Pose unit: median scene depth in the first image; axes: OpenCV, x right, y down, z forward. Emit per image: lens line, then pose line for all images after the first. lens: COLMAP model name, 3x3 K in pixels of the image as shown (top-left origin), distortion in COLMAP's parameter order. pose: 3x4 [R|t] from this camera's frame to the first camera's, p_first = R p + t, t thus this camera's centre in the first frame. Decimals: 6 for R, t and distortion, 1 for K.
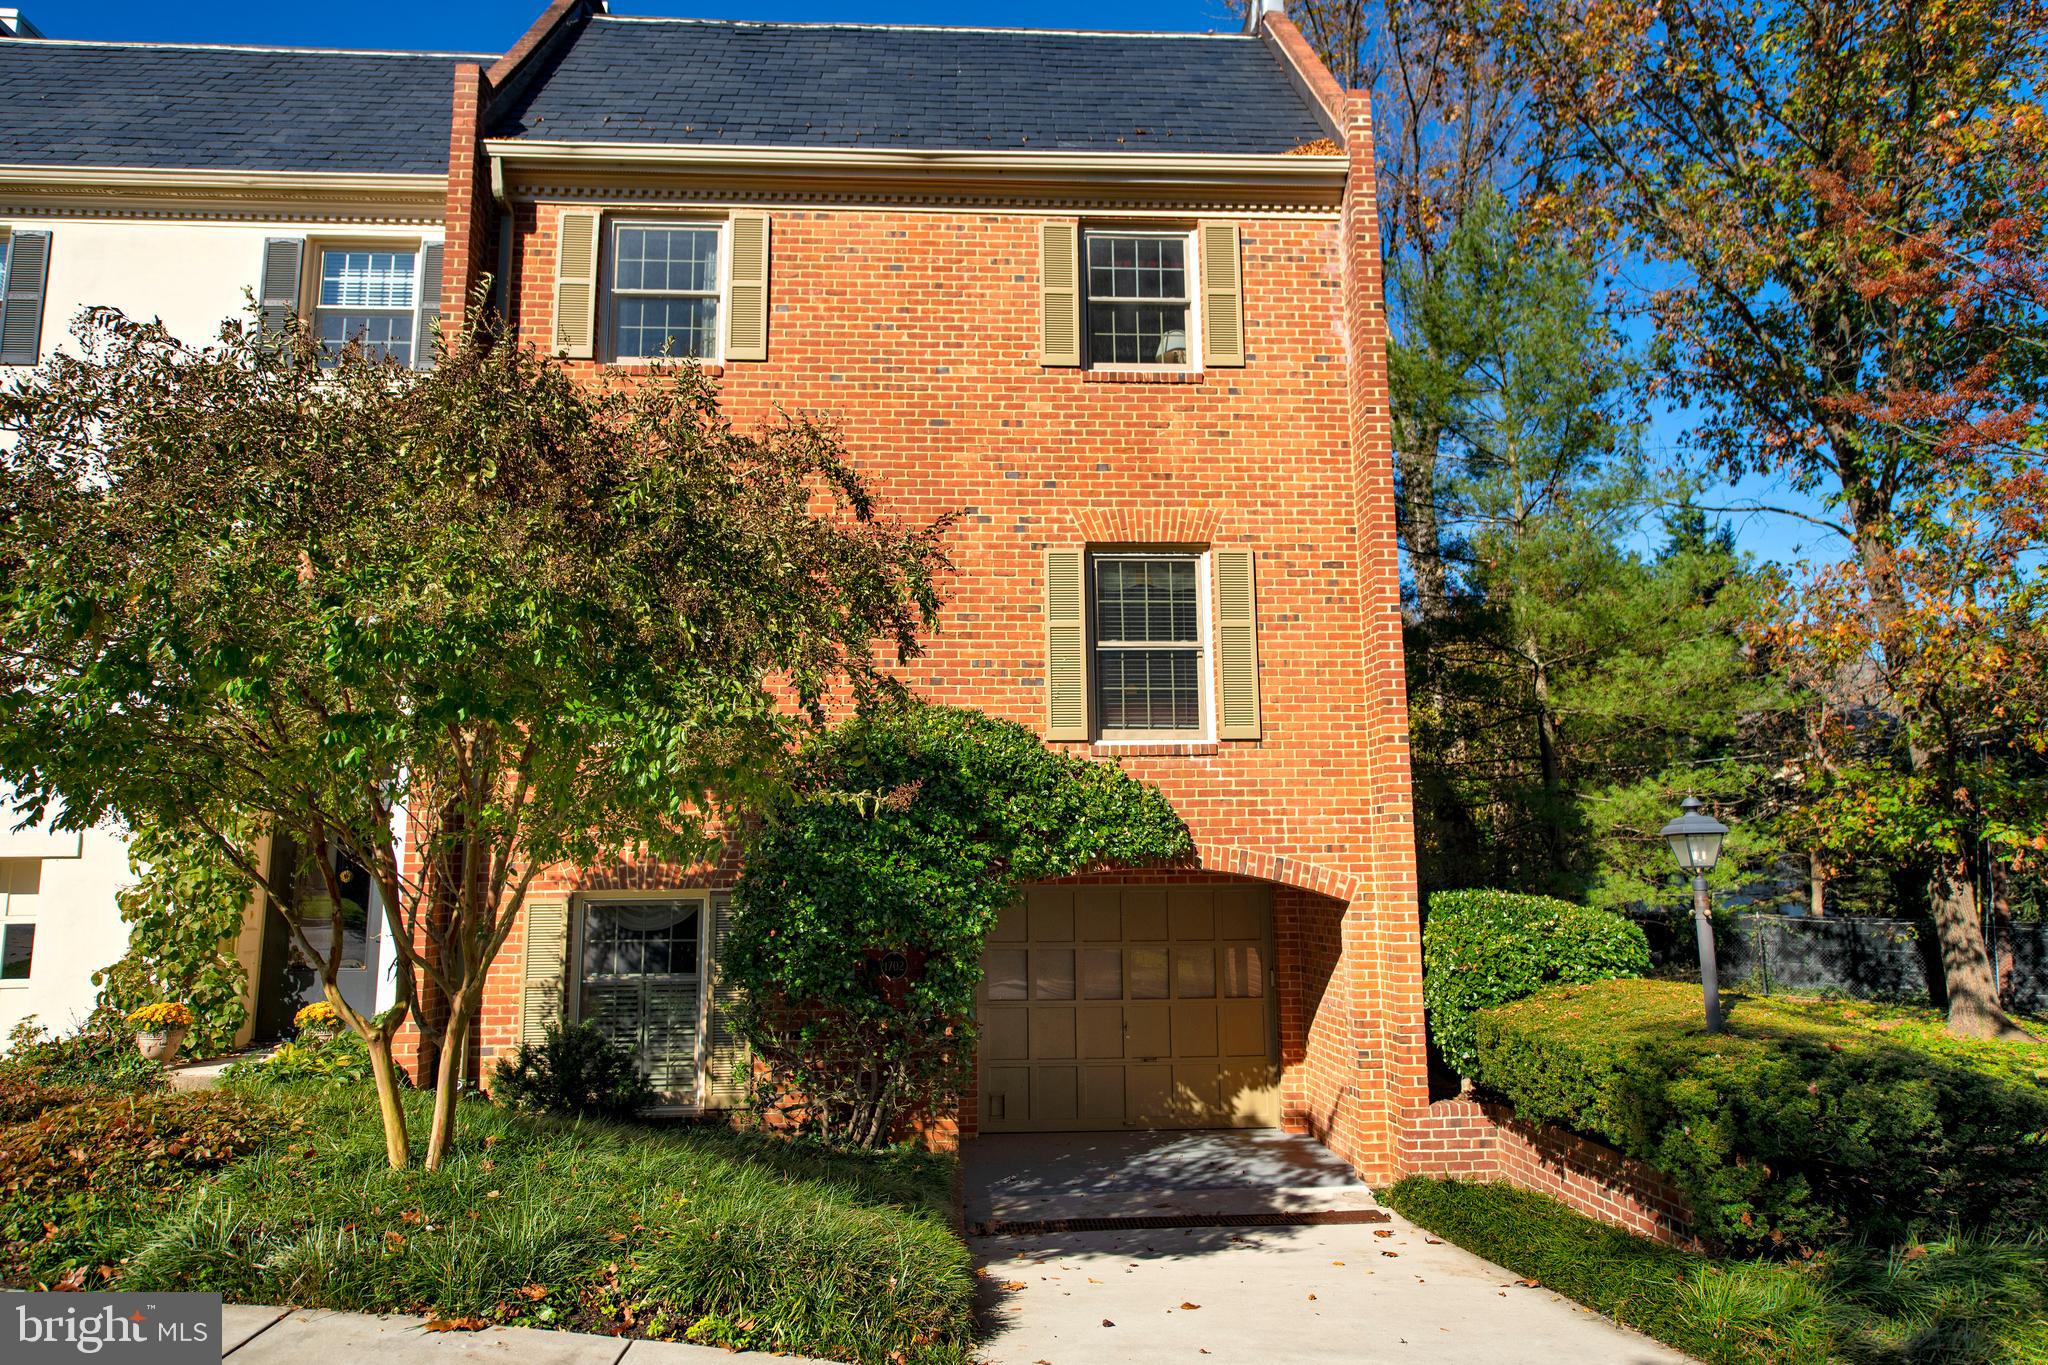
lens RADIAL K [[1328.7, 0, 1027.9], [0, 1328.7, 675.8], [0, 0, 1]] dist [-0.007581, -0.002848]
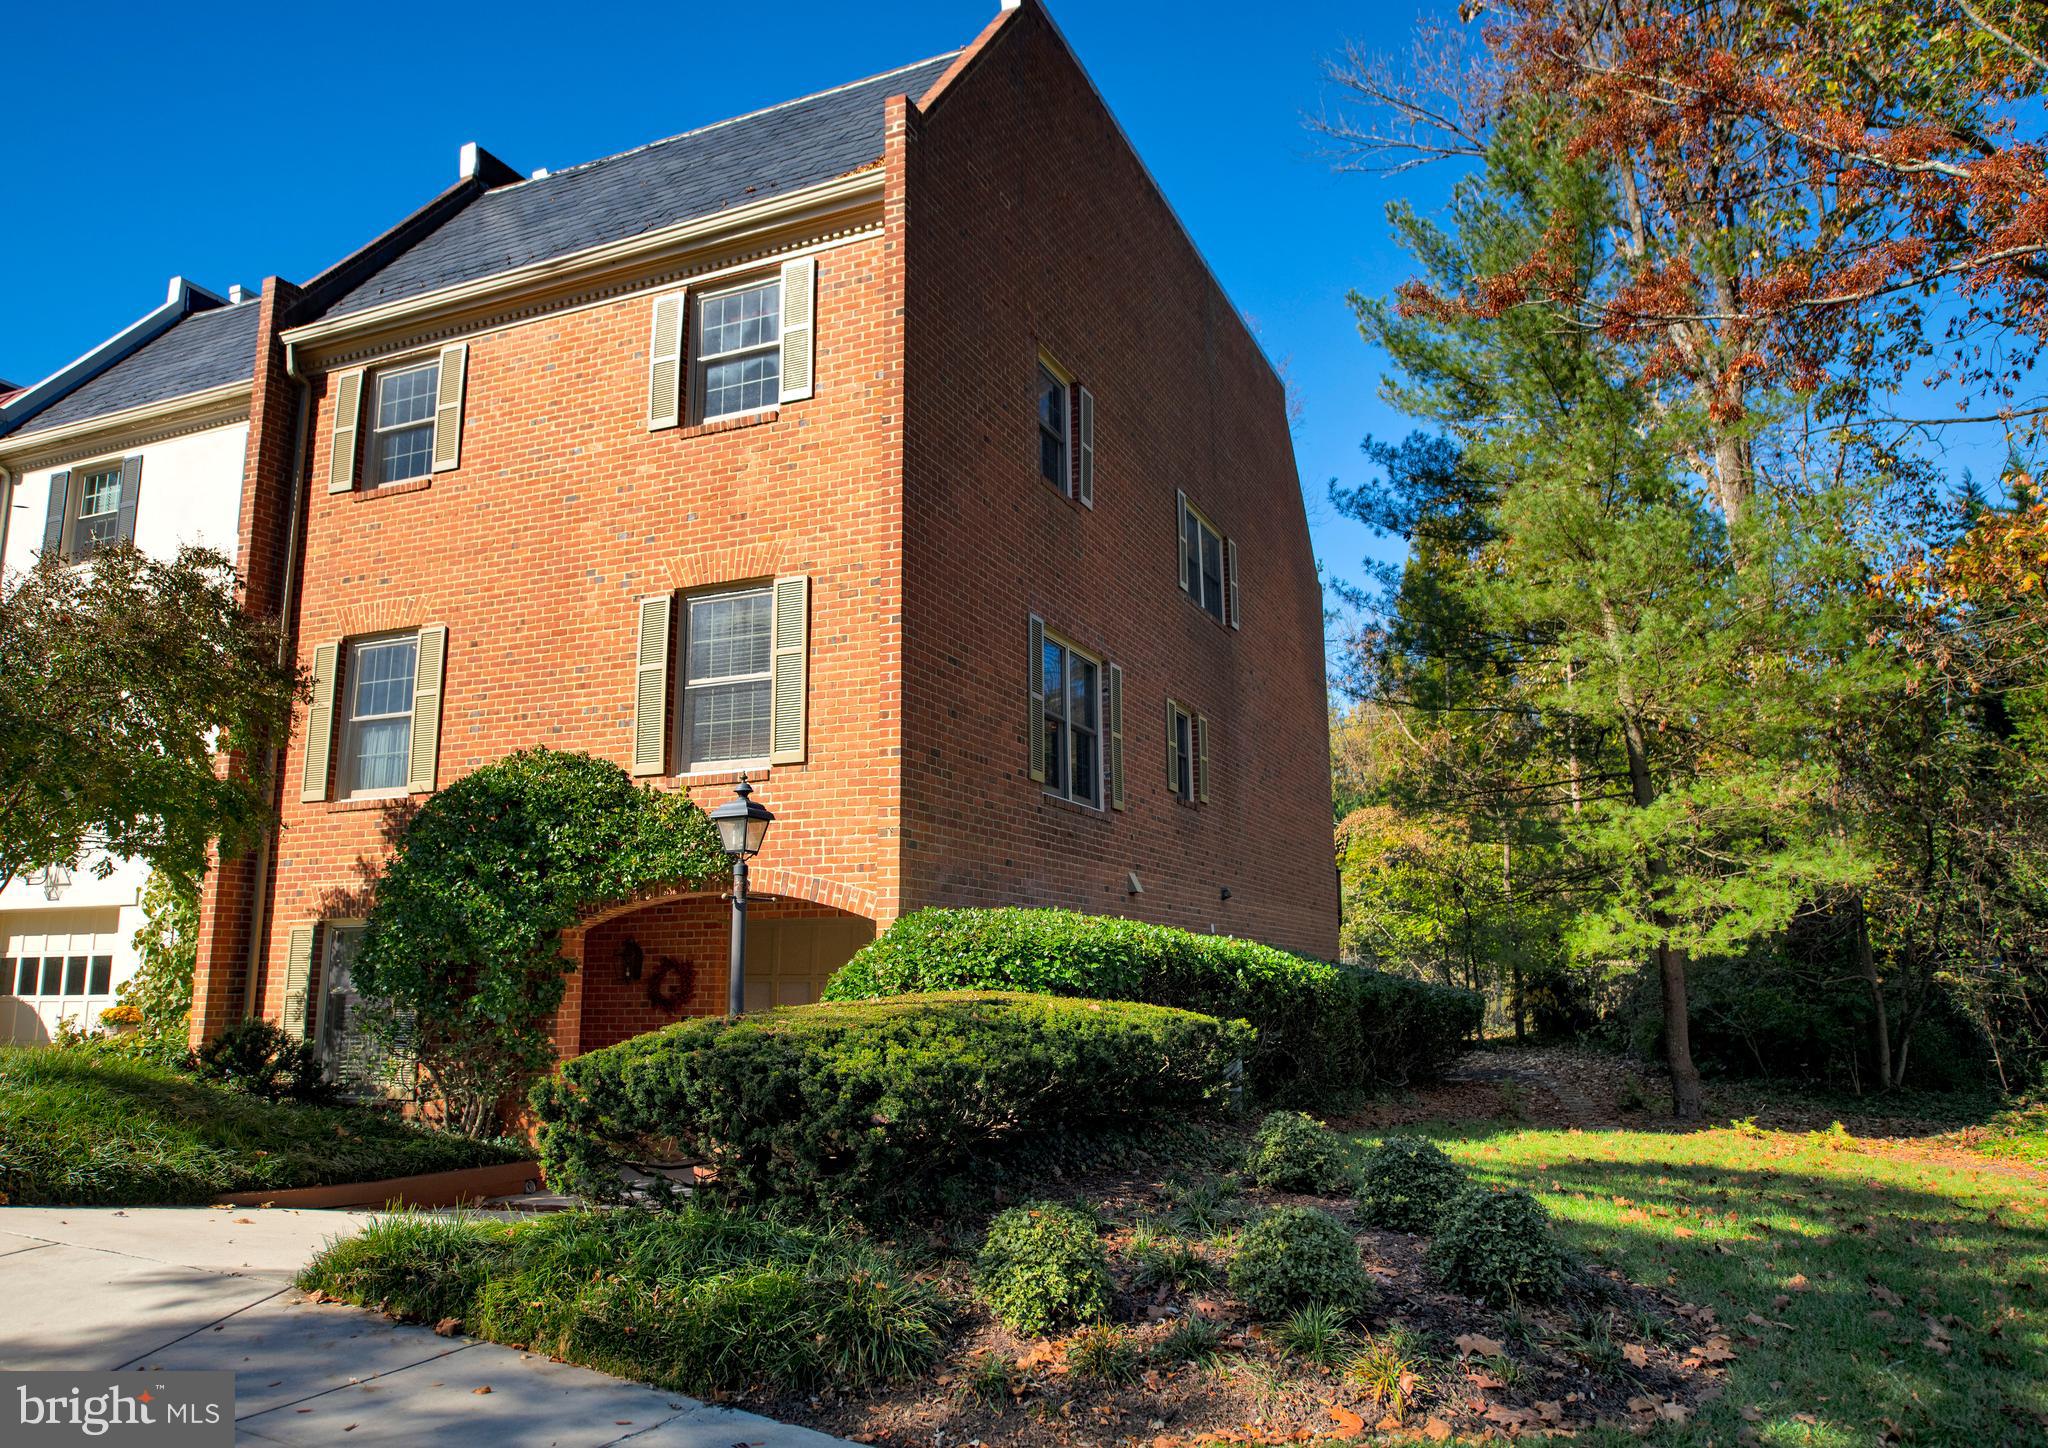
lens RADIAL K [[1487.2, 0, 1021.3], [0, 1487.2, 715.4], [0, 0, 1]] dist [-0.009679, -0.004312]
pose [[0.881326, -0.081890, -0.465359, 0.824150], [0.068683, 0.996610, -0.045299, 0.072675], [0.467491, 0.007961, 0.883962, 0.075004]]
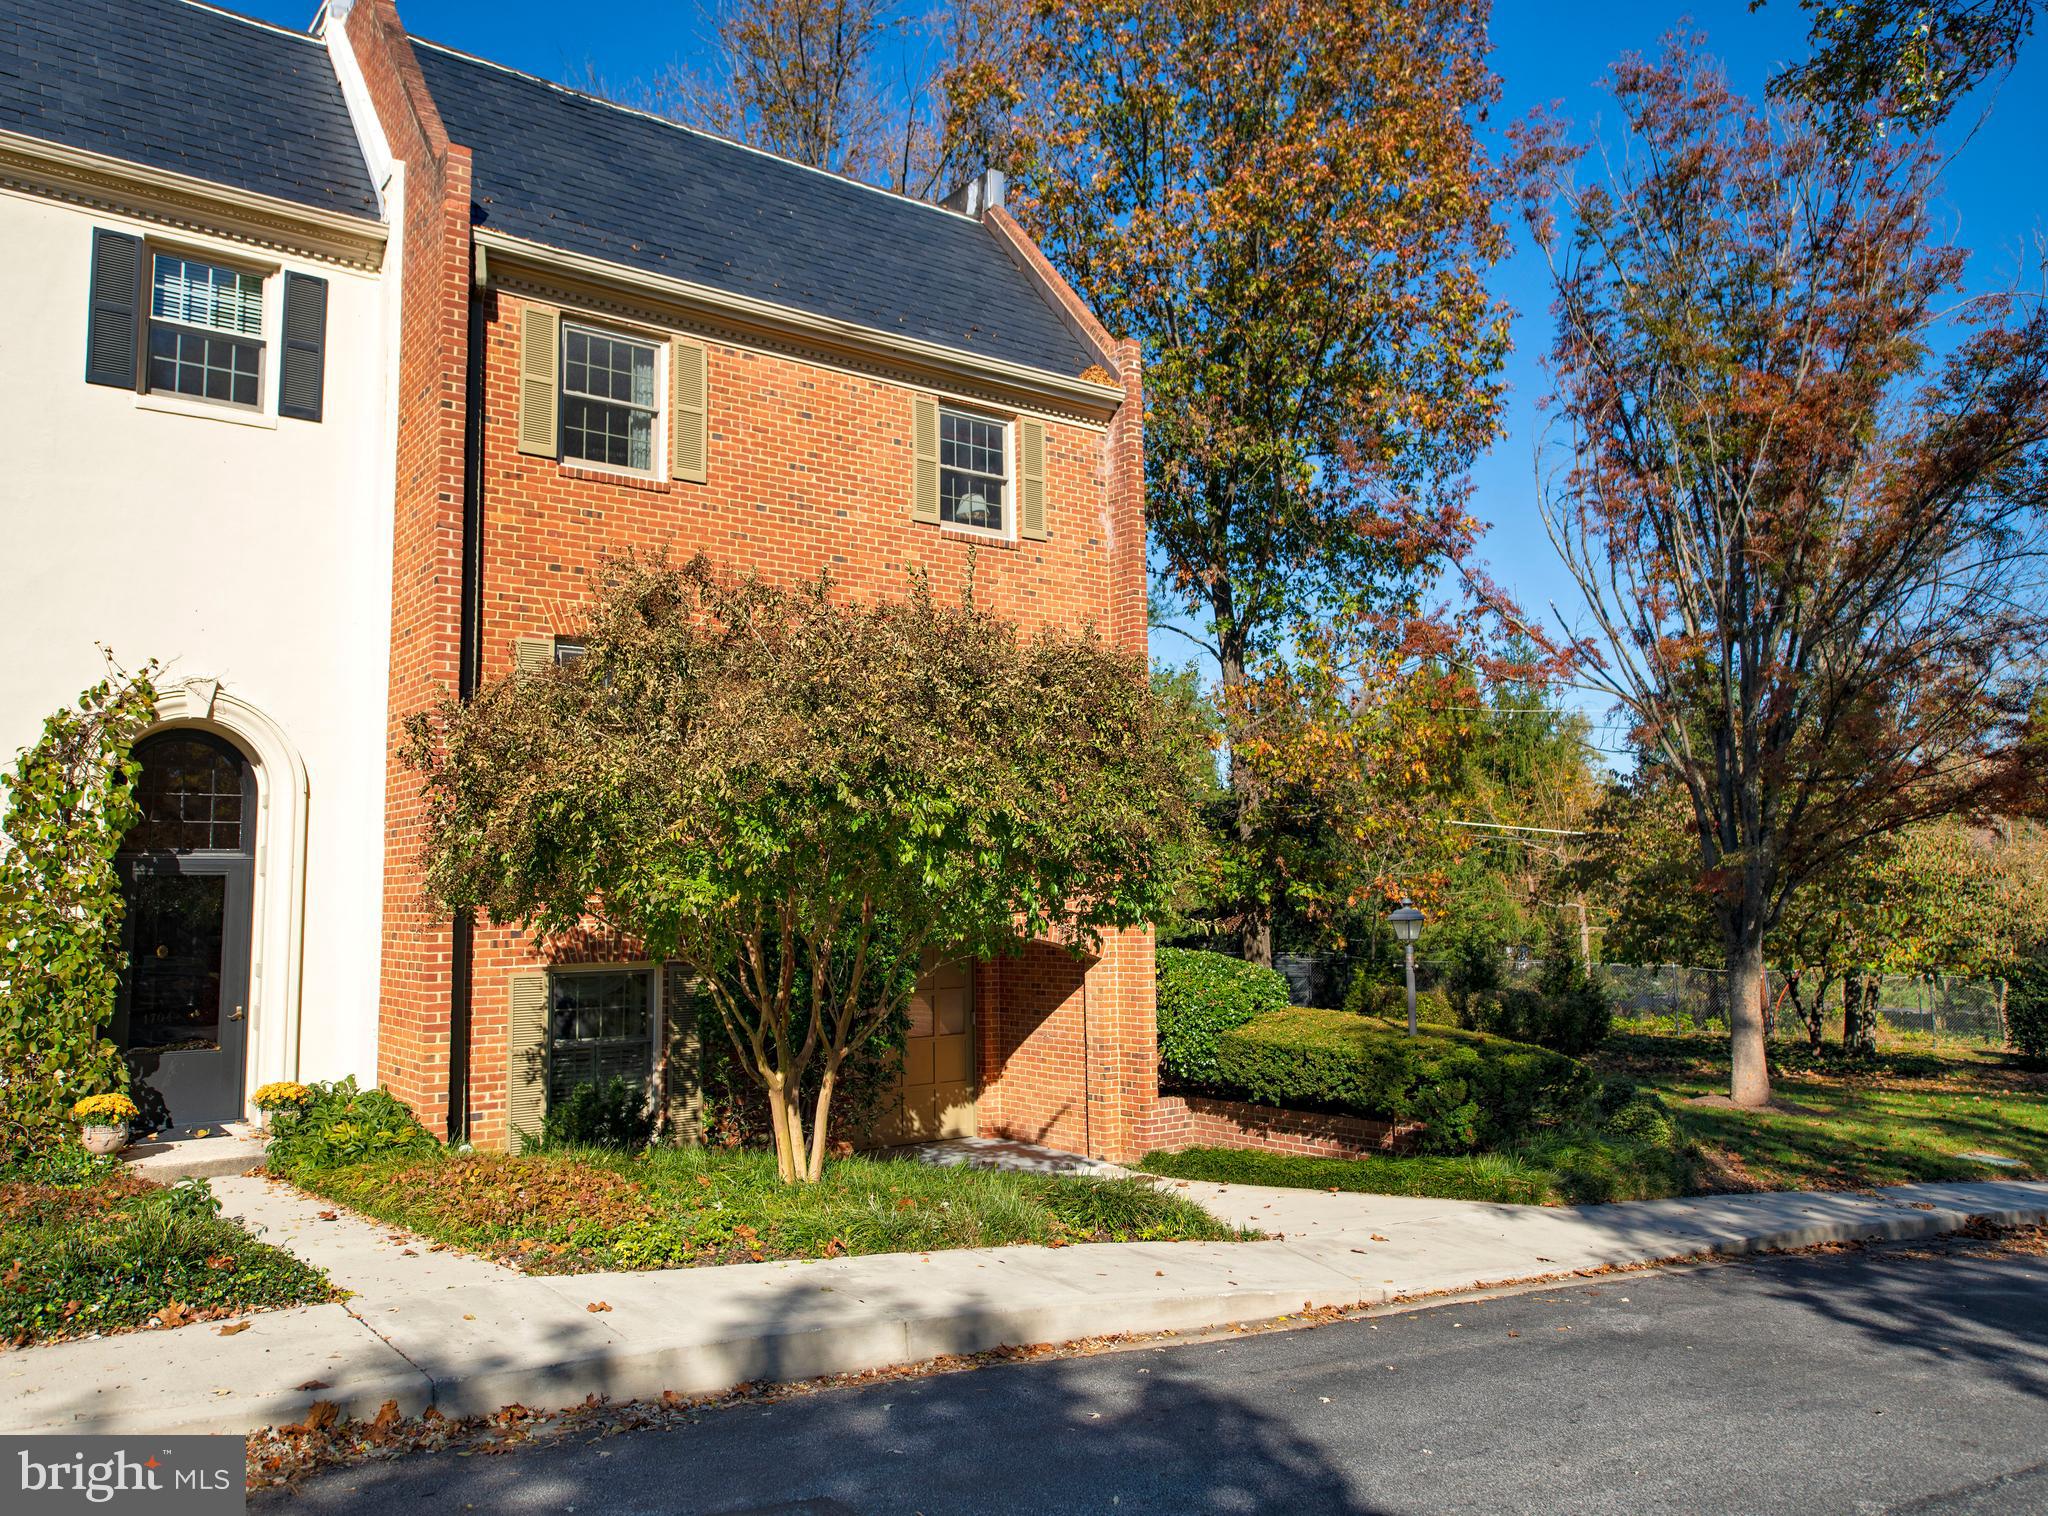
lens RADIAL K [[1508.6, 0, 1021.8], [0, 1508.6, 759.8], [0, 0, 1]] dist [-0.009277, -0.003865]
pose [[0.828200, 0.051458, 0.558065, -0.661330], [-0.082811, 0.996081, 0.031050, -0.068344], [-0.554281, -0.071929, 0.829216, -0.201989]]
